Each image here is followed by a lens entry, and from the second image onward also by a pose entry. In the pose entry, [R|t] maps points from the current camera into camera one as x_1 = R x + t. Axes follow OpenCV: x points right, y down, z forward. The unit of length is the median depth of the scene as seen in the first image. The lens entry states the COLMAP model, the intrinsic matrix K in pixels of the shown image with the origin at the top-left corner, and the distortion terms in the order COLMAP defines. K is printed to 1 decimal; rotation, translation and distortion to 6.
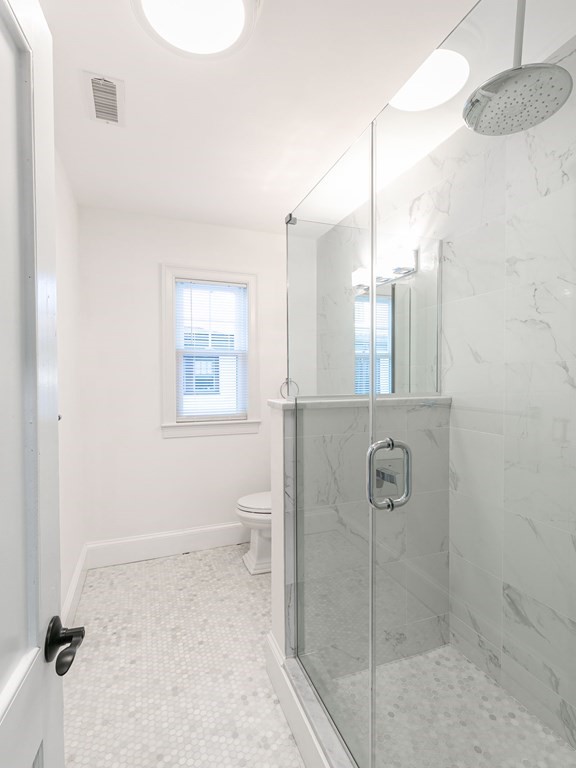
lens RADIAL K [[390.7, 0, 288.0], [0, 390.7, 384.0], [0, 0, 1]] dist [0.001887, 0.001101]
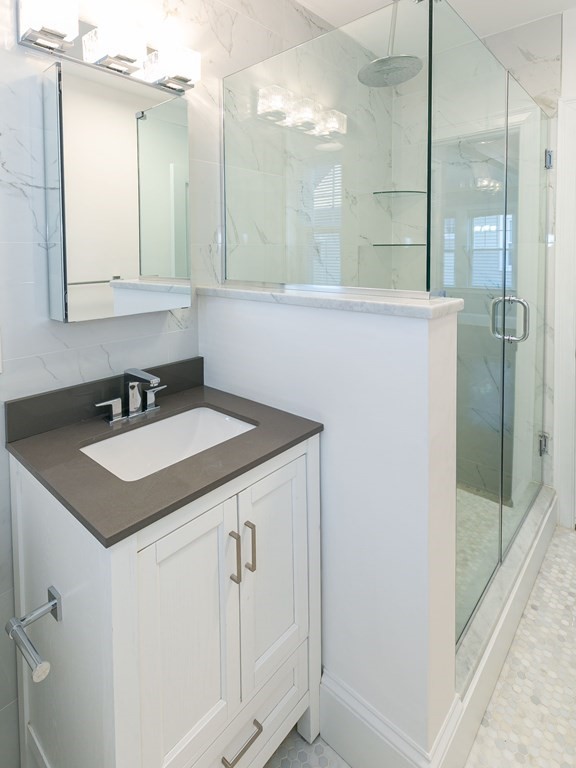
lens RADIAL K [[390.7, 0, 288.0], [0, 390.7, 384.0], [0, 0, 1]] dist [0.001887, 0.001101]
pose [[-0.450455, -0.042586, 0.891783, -0.433636], [0.211341, 0.965387, 0.152853, 0.148158], [-0.867424, 0.257323, -0.425863, 1.454446]]
